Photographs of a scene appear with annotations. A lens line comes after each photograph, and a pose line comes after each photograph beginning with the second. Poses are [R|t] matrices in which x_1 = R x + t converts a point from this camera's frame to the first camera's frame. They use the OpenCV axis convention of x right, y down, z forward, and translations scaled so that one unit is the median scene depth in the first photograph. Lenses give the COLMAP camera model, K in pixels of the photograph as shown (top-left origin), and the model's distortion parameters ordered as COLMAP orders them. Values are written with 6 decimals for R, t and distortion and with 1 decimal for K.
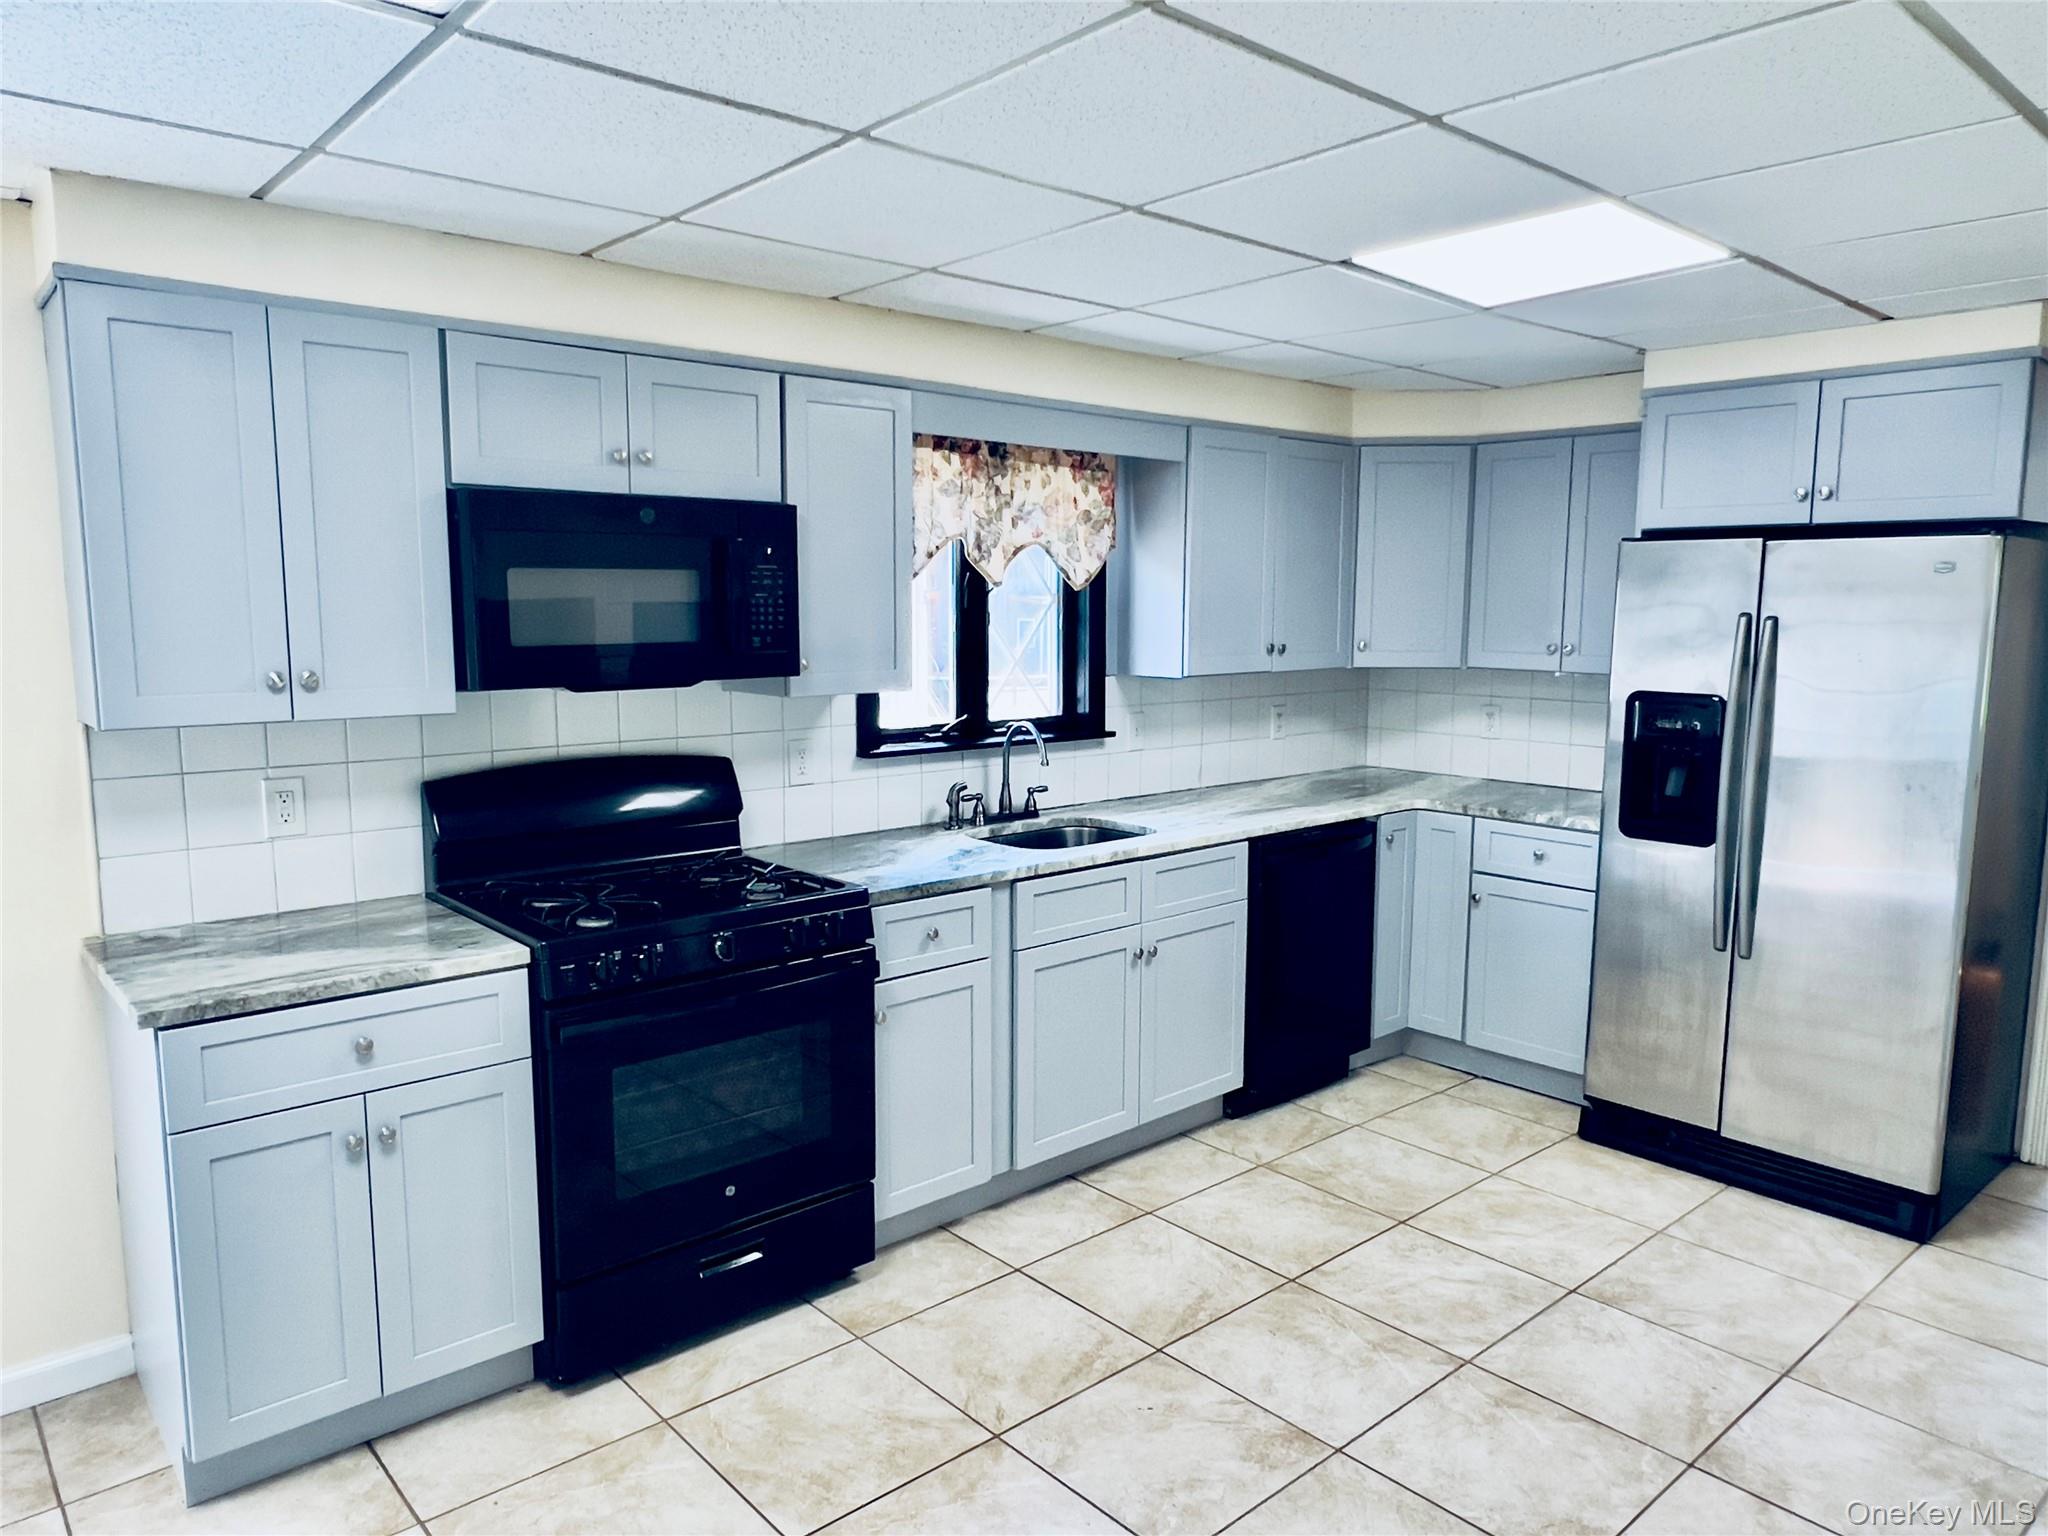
lens RADIAL K [[1366.6, 0, 1012.2], [0, 1366.6, 765.6], [0, 0, 1]] dist [0.009141, 0.001184]
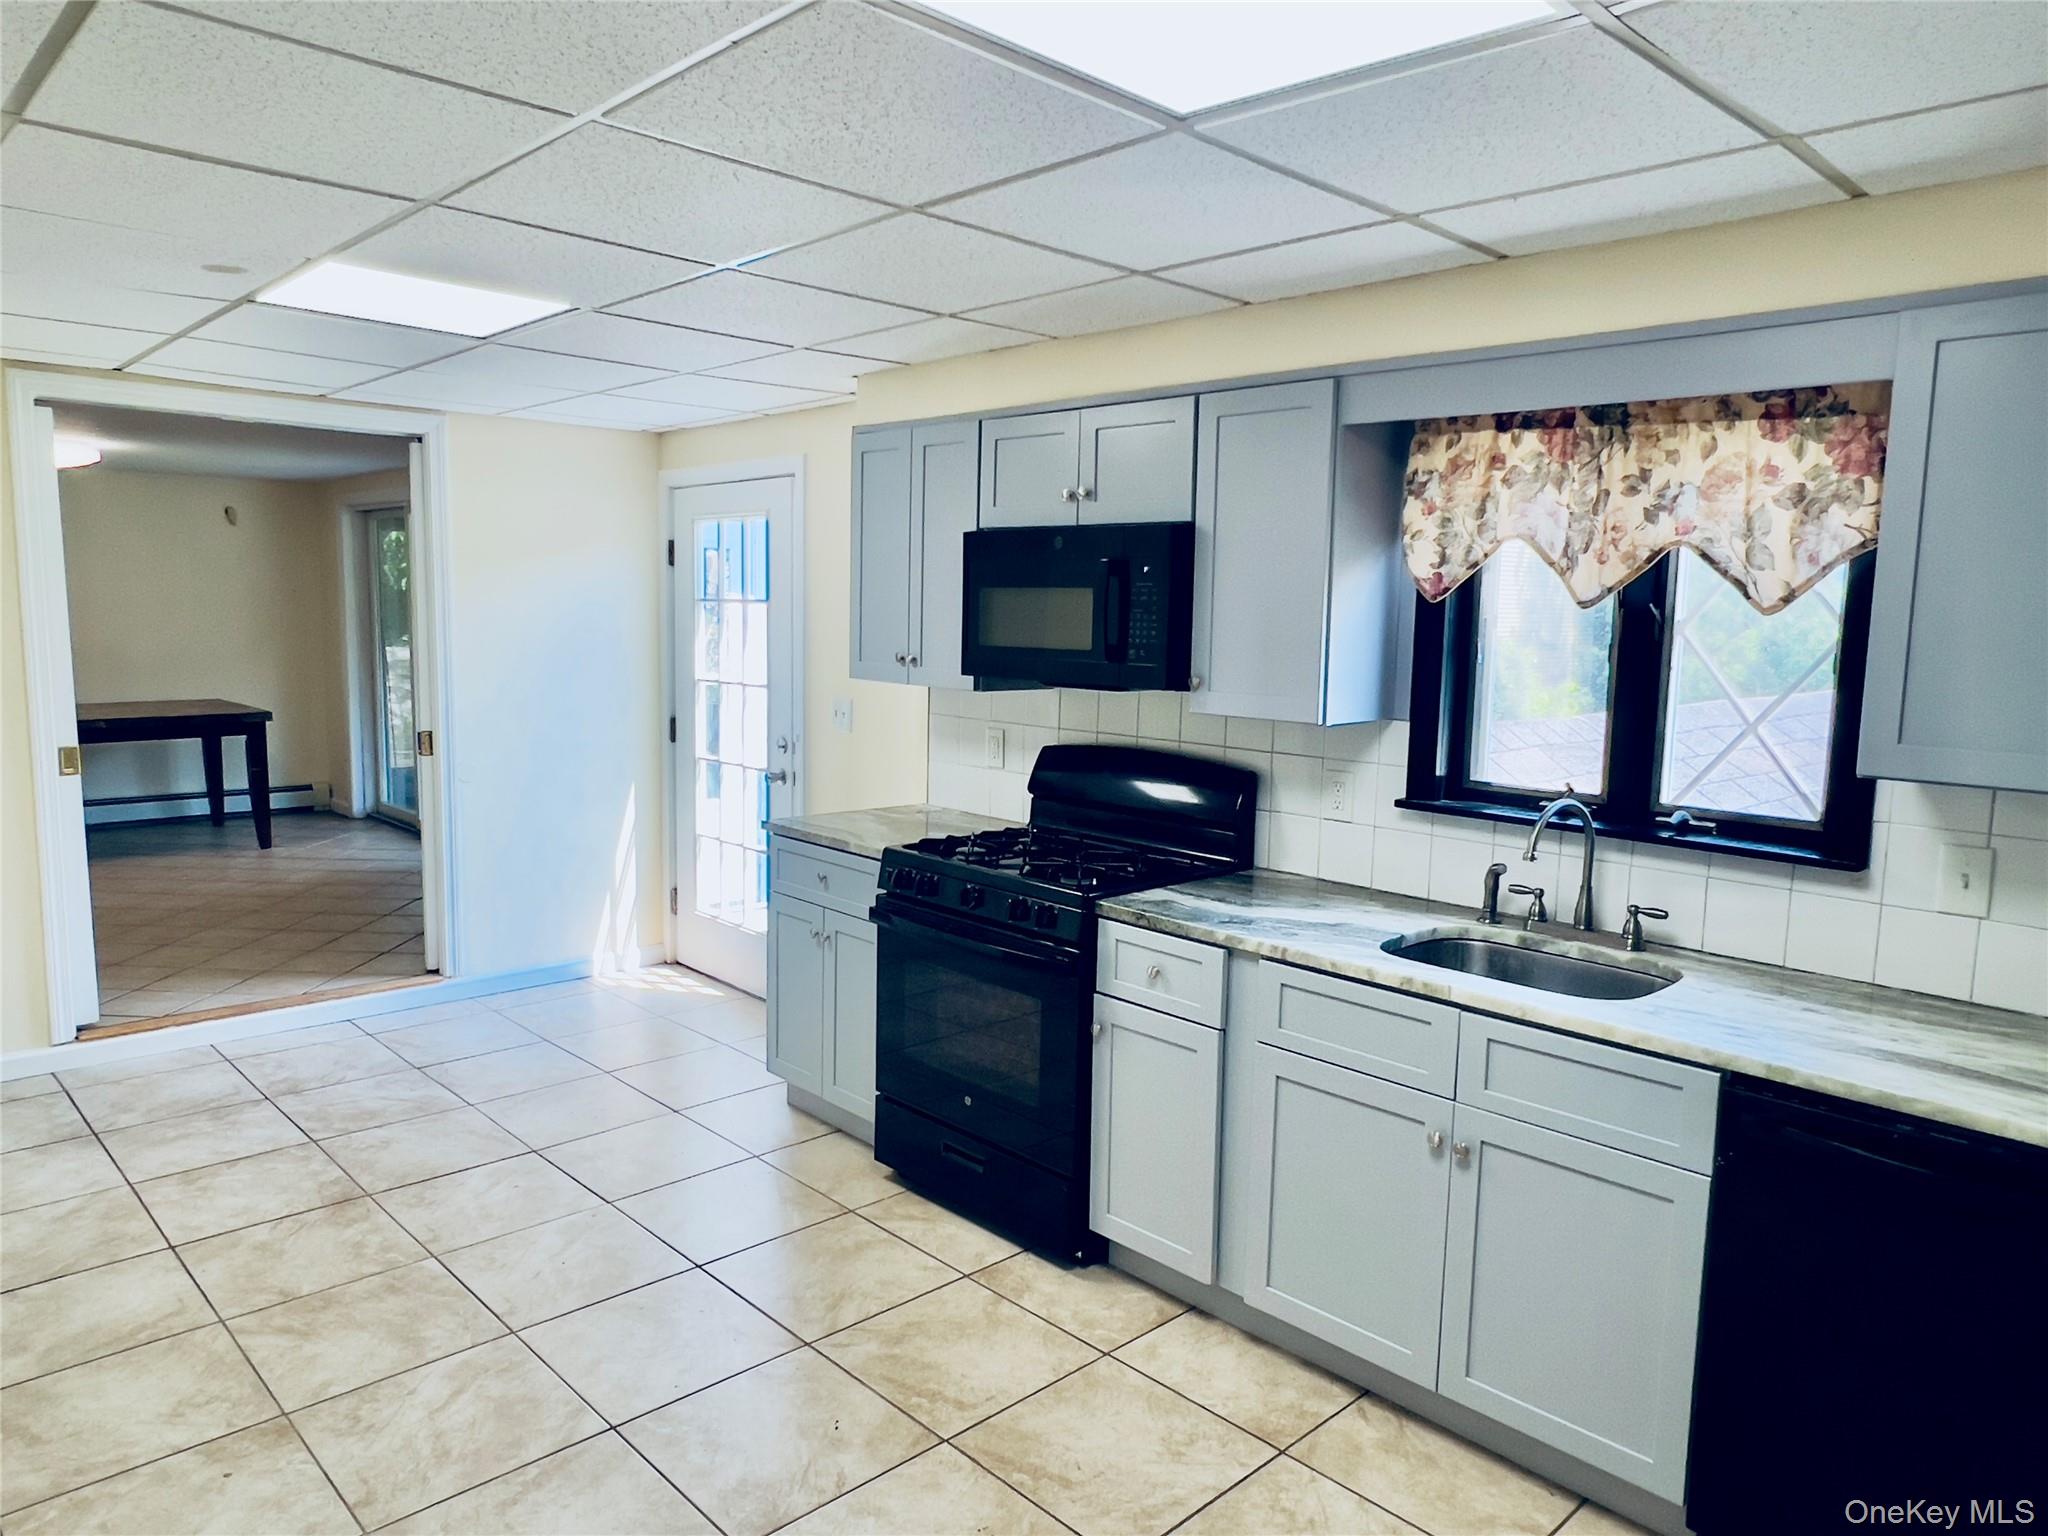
lens RADIAL K [[1366.6, 0, 1013.4], [0, 1366.6, 762.5], [0, 0, 1]] dist [0.009141, 0.001184]
pose [[0.039573, 0.115442, -0.992526, 0.737558], [-0.144041, 0.983588, 0.108659, -0.091678], [0.988780, 0.138664, 0.055552, 0.718722]]
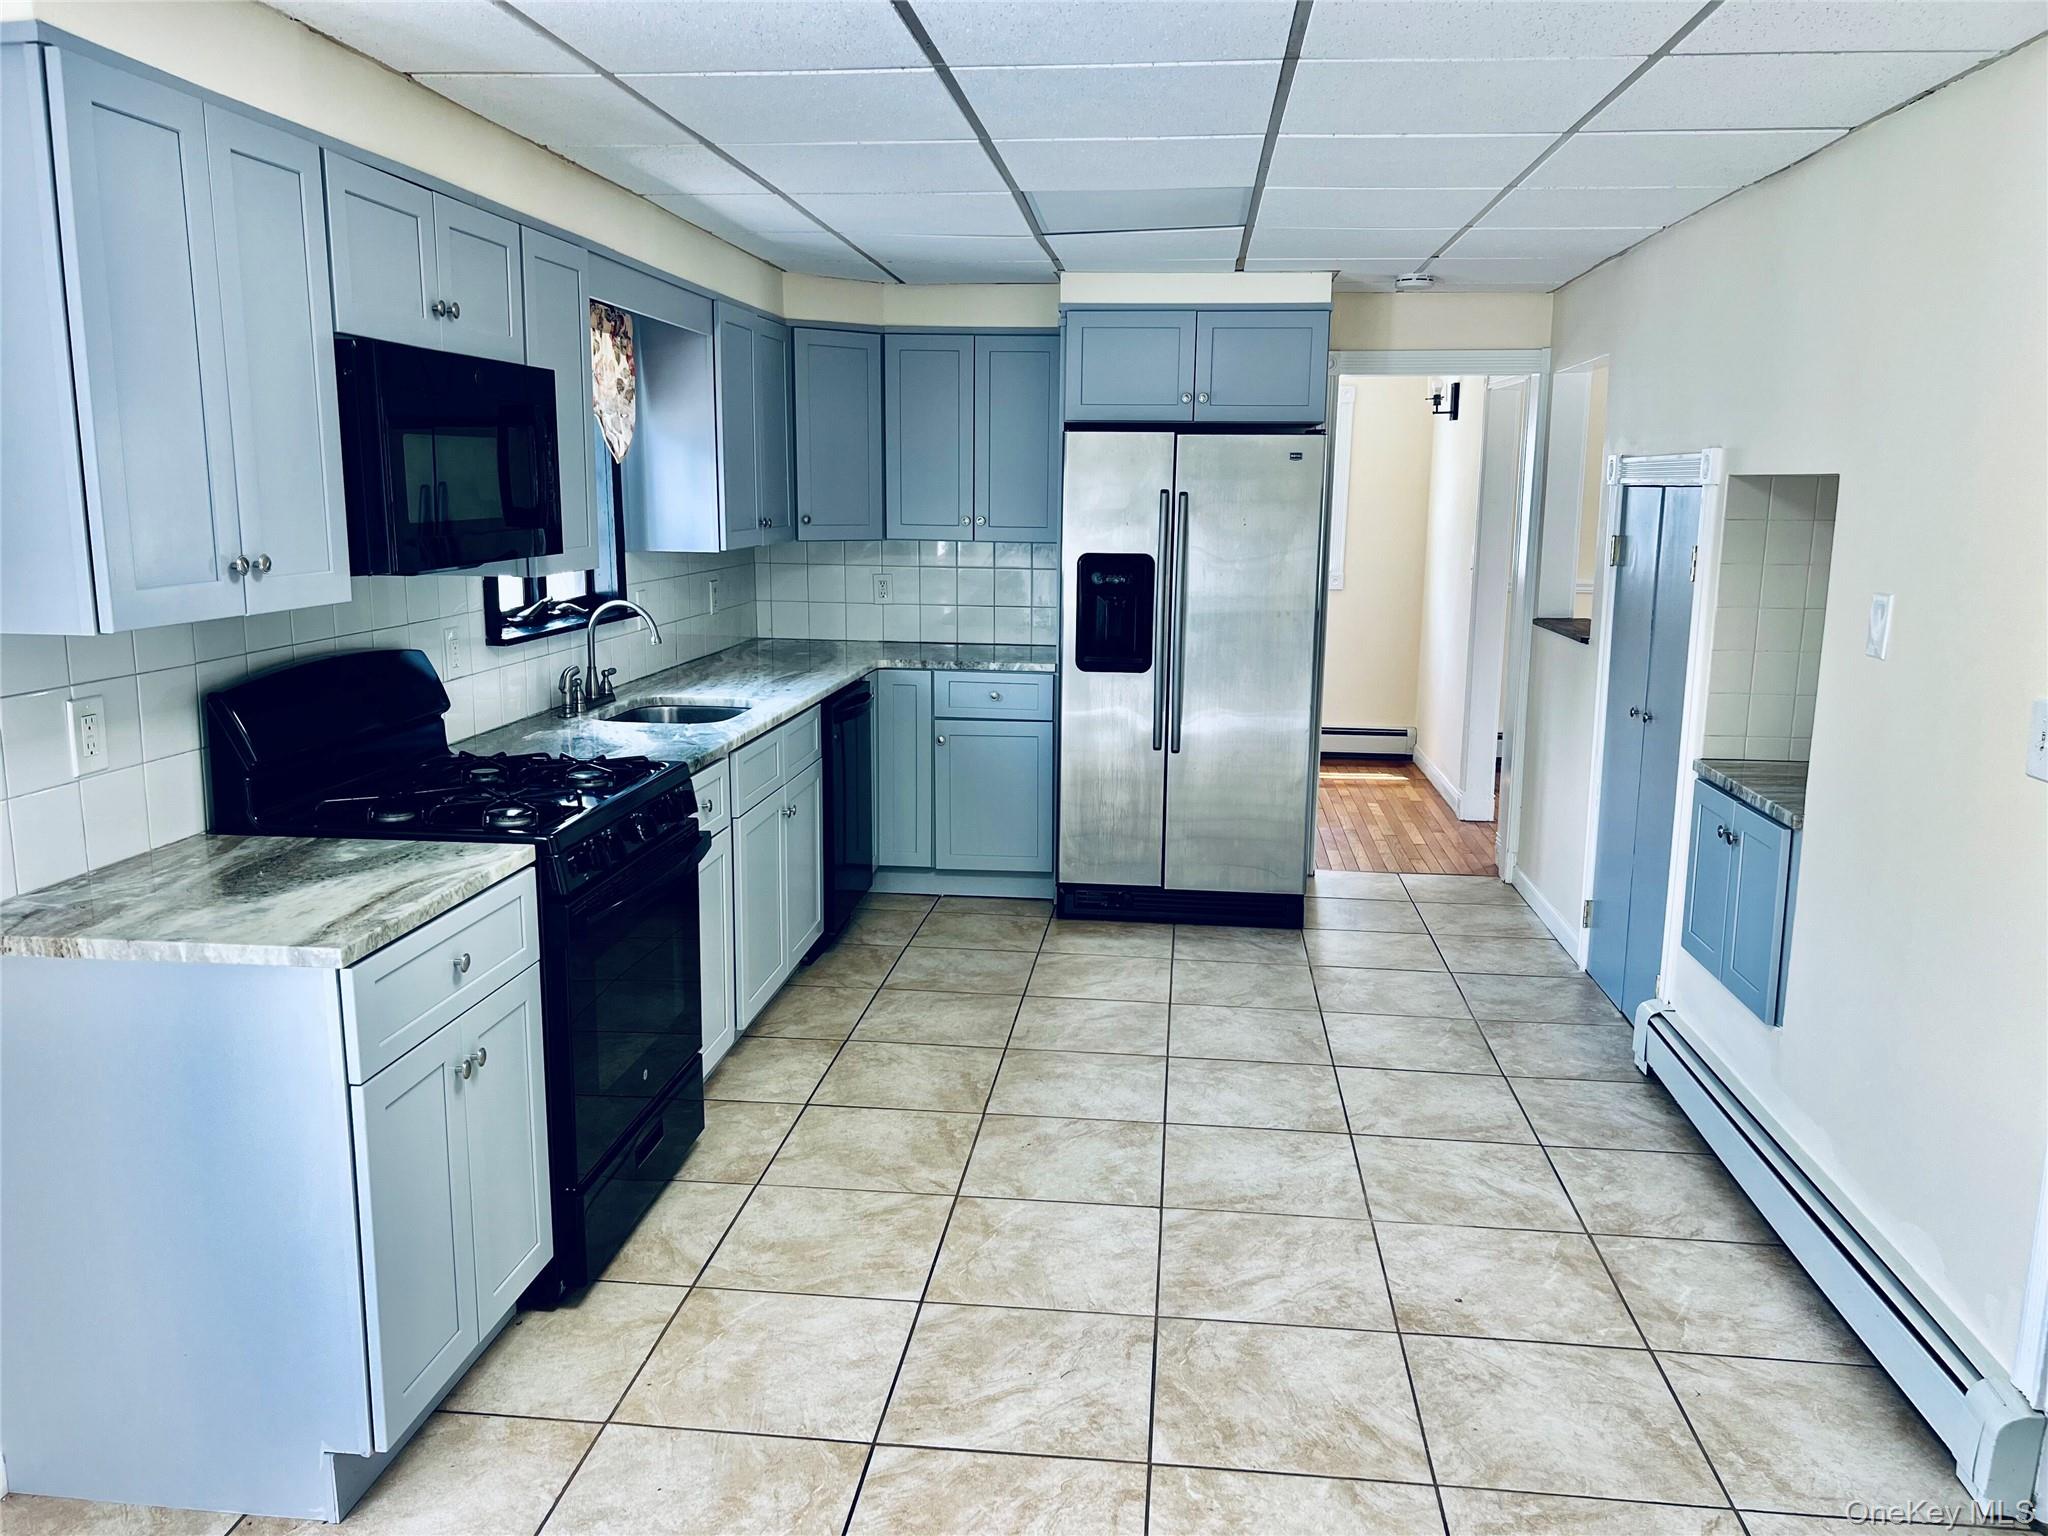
lens RADIAL K [[1547.4, 0, 1020.6], [0, 1547.4, 770.7], [0, 0, 1]] dist [0.052600, -0.015243]
pose [[0.736244, -0.119097, 0.666153, -0.563307], [0.074519, 0.992673, 0.095113, 0.004011], [-0.672600, -0.020386, 0.739725, -0.009017]]
